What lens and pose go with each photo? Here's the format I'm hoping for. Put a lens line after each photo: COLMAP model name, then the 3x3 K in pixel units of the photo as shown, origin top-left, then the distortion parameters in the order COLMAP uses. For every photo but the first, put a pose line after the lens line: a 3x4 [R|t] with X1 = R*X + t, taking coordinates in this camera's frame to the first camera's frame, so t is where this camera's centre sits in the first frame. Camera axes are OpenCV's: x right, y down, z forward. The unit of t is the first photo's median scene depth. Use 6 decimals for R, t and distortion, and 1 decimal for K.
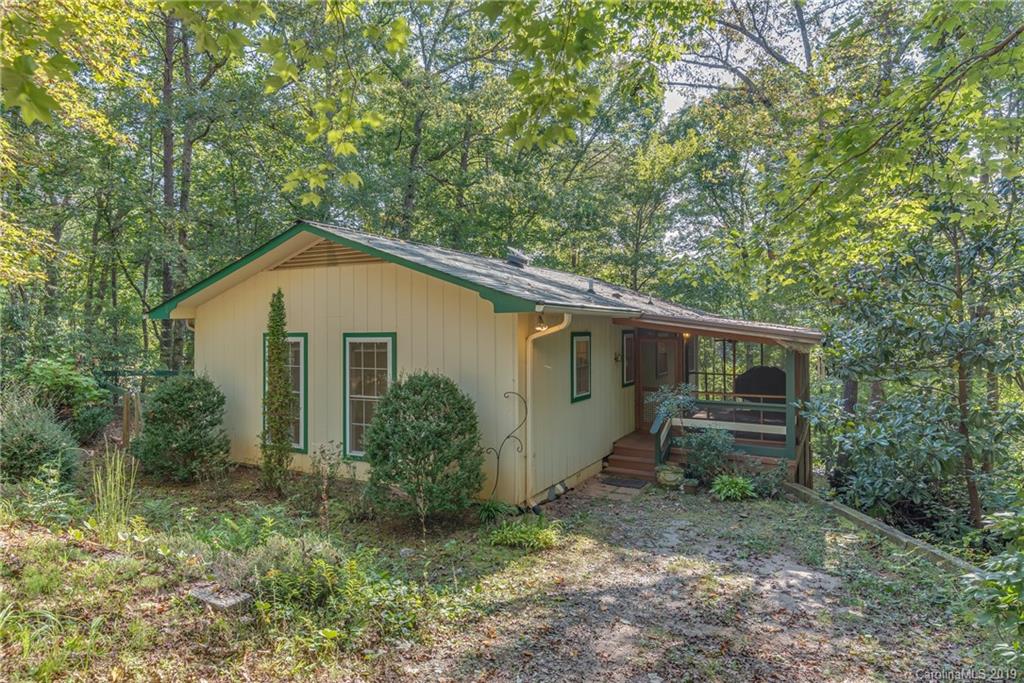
lens RADIAL K [[572.2, 0, 503.1], [0, 572.2, 340.9], [0, 0, 1]] dist [-0.001058, -0.001180]
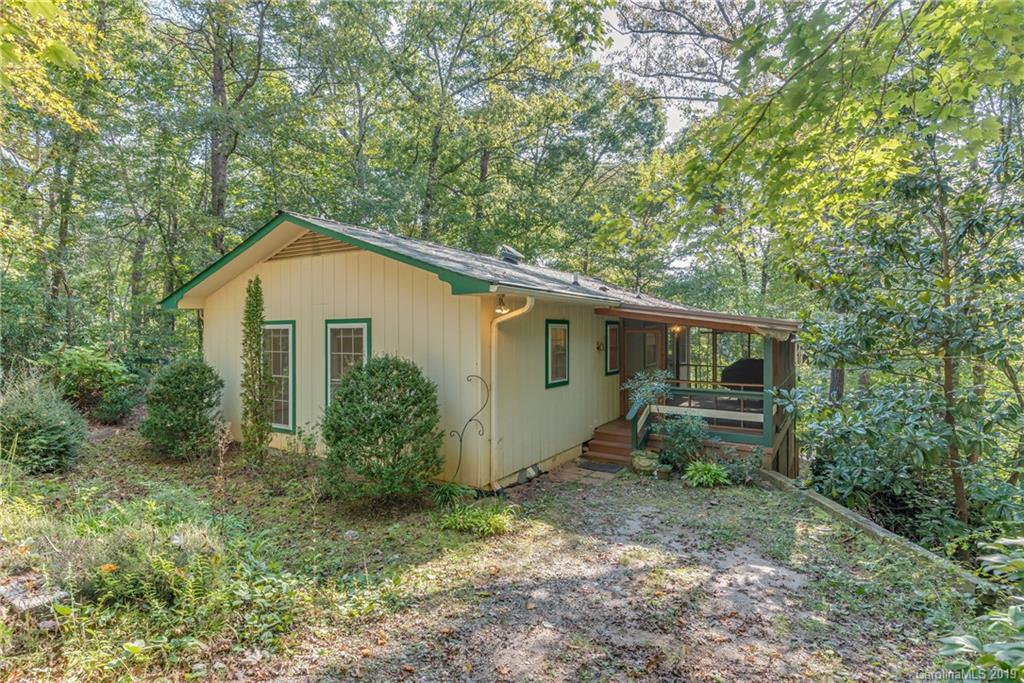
lens RADIAL K [[491.3, 0, 503.9], [0, 491.3, 347.5], [0, 0, 1]] dist [-0.001195, -0.001069]
pose [[0.998166, 0.003099, -0.060460, 0.105341], [-0.002397, 0.999929, 0.011687, 0.026954], [0.060492, -0.011521, 0.998102, 0.129860]]
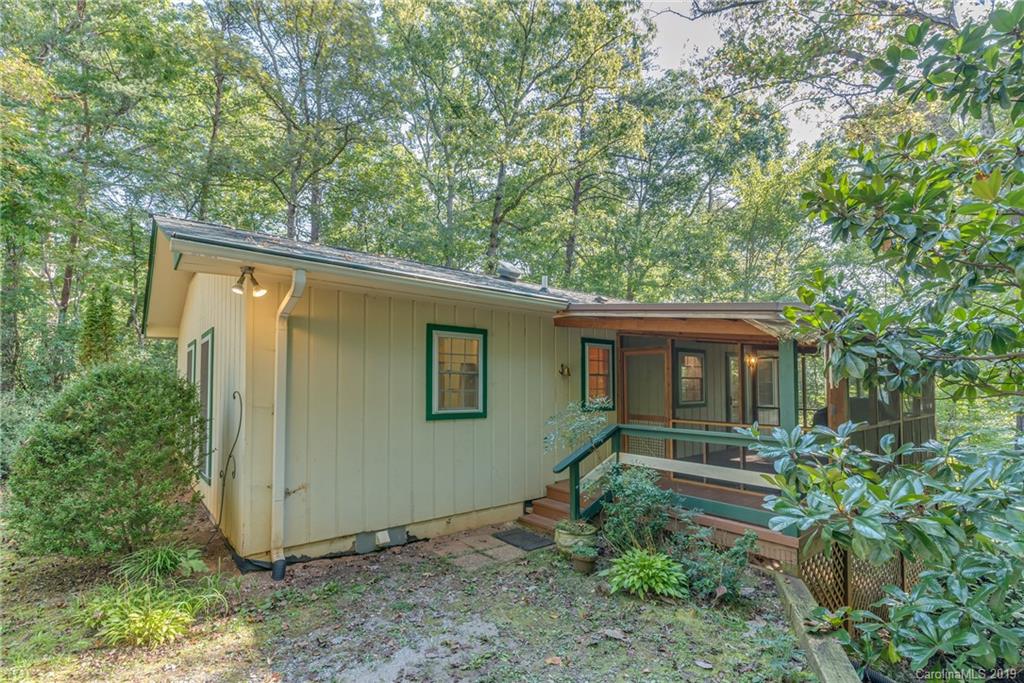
lens RADIAL K [[450.3, 0, 511.7], [0, 450.3, 373.3], [0, 0, 1]] dist [-0.001474, -0.000330]
pose [[0.928980, -0.009246, -0.370014, 0.469819], [-0.007575, 0.999004, -0.043980, 0.078952], [0.370052, 0.043659, 0.927985, 0.543711]]
